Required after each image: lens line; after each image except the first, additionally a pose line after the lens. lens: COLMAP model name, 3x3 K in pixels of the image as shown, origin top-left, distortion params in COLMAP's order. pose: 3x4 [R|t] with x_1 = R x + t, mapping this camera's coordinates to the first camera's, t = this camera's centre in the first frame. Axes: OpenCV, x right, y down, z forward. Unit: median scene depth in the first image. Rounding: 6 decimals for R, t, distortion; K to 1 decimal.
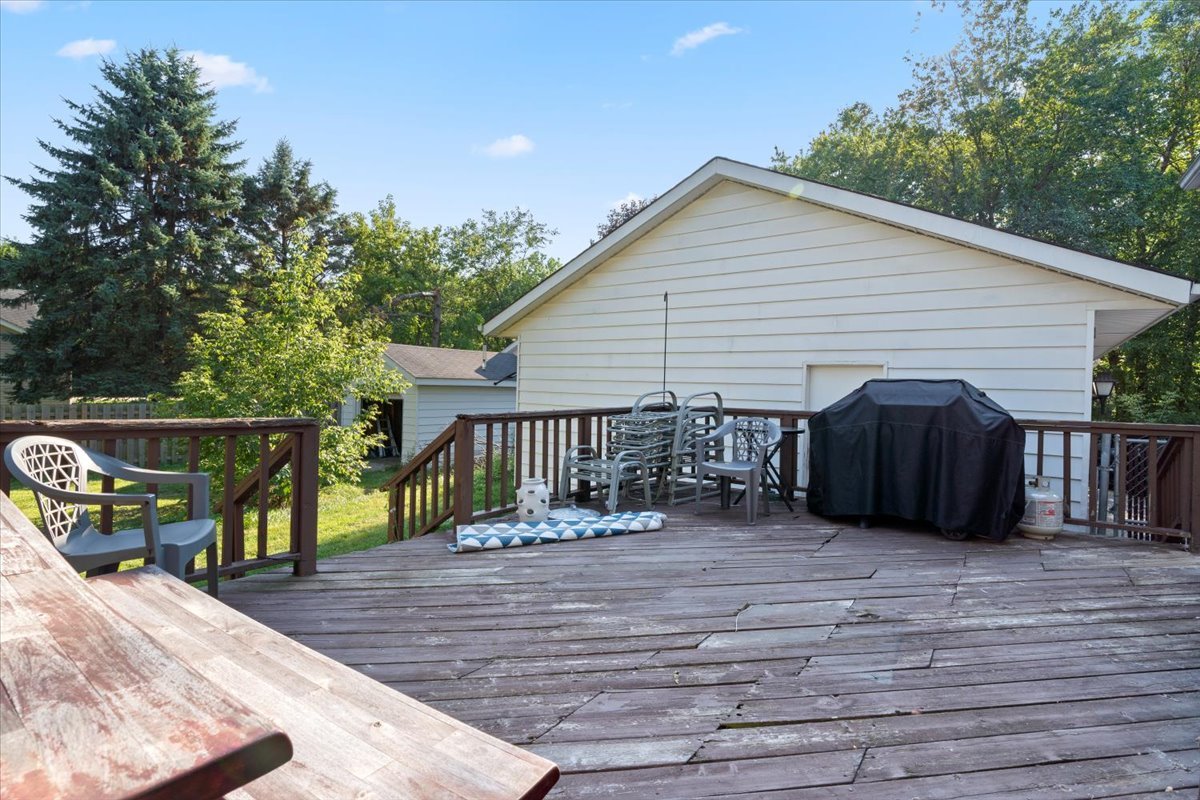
lens RADIAL K [[573.5, 0, 600.0], [0, 573.5, 400.0], [0, 0, 1]] dist [-0.000574, 0.000067]
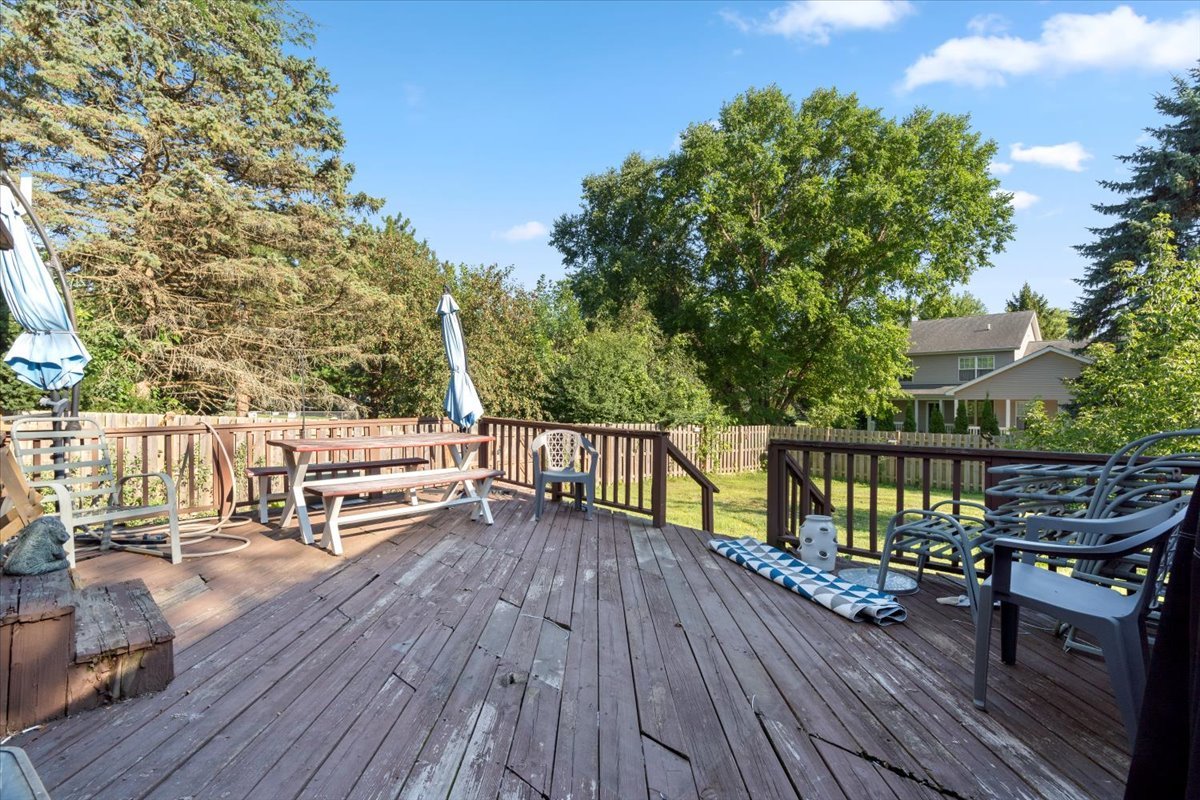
lens RADIAL K [[543.9, 0, 600.0], [0, 543.9, 400.0], [0, 0, 1]] dist [0.001435, 0.002094]
pose [[-0.161147, -0.034763, -0.986318, 0.815724], [-0.037965, 0.998858, -0.029002, -0.006729], [0.986200, 0.032772, -0.162283, 0.821552]]
